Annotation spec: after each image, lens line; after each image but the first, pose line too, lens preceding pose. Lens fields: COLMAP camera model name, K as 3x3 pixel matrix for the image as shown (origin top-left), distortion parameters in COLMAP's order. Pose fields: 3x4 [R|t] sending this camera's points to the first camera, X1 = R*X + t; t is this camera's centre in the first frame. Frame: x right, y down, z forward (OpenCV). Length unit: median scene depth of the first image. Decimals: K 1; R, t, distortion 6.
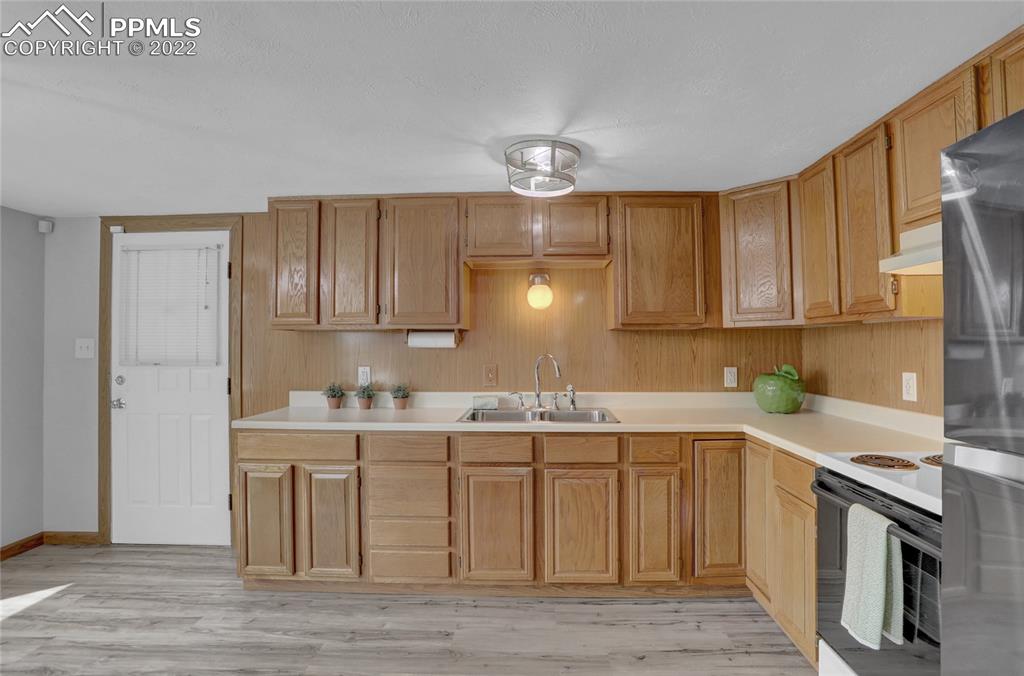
lens RADIAL K [[509.0, 0, 530.9], [0, 509.0, 334.1], [0, 0, 1]] dist [-0.043026, 0.003872]
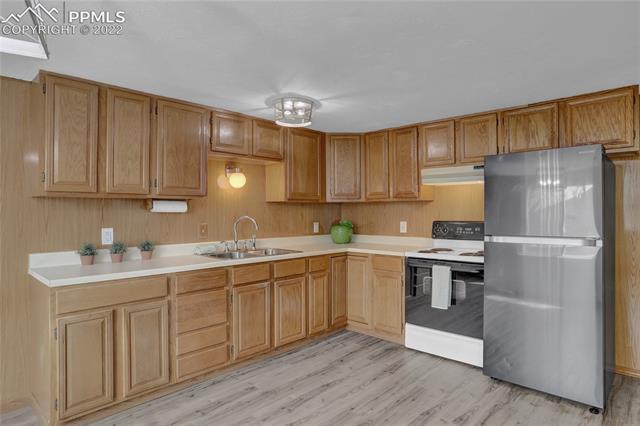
lens RADIAL K [[376.7, 0, 323.3], [0, 376.7, 210.6], [0, 0, 1]] dist [-0.021255, 0.010589]
pose [[0.659289, 0.001774, 0.751888, -0.756397], [-0.016586, 0.999788, 0.012185, 0.003914], [-0.751707, -0.020505, 0.659178, 0.029495]]
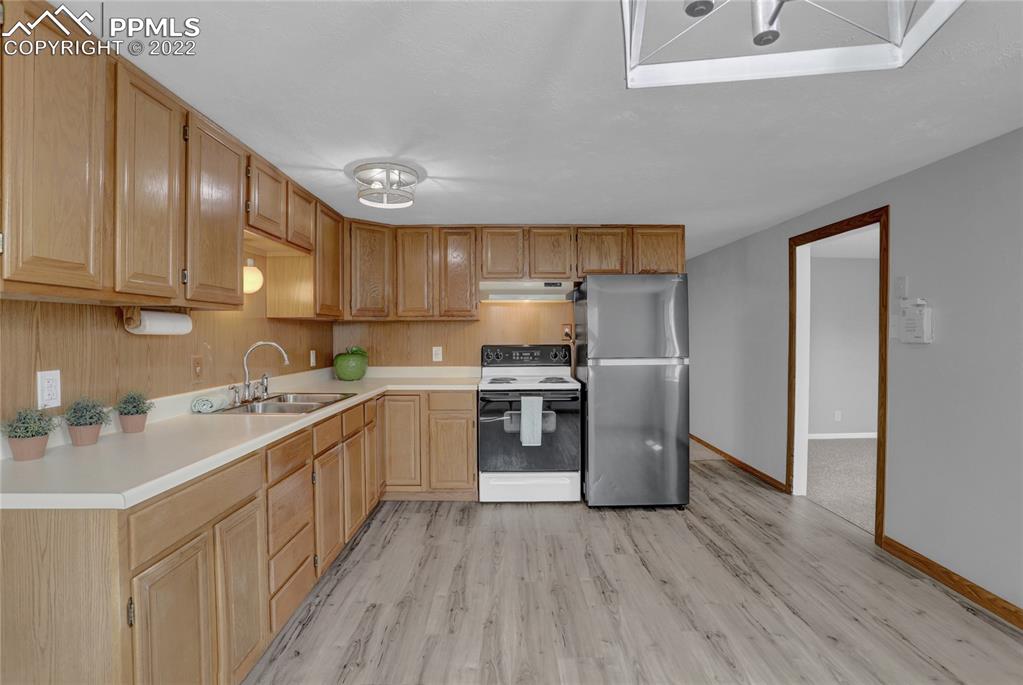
lens RADIAL K [[508.5, 0, 509.8], [0, 508.5, 342.8], [0, 0, 1]] dist [-0.043026, 0.003872]
pose [[-0.036176, -0.015475, 0.999226, -0.992821], [-0.020638, 0.999678, 0.014735, 0.019984], [-0.999132, -0.020089, -0.036484, 0.620680]]
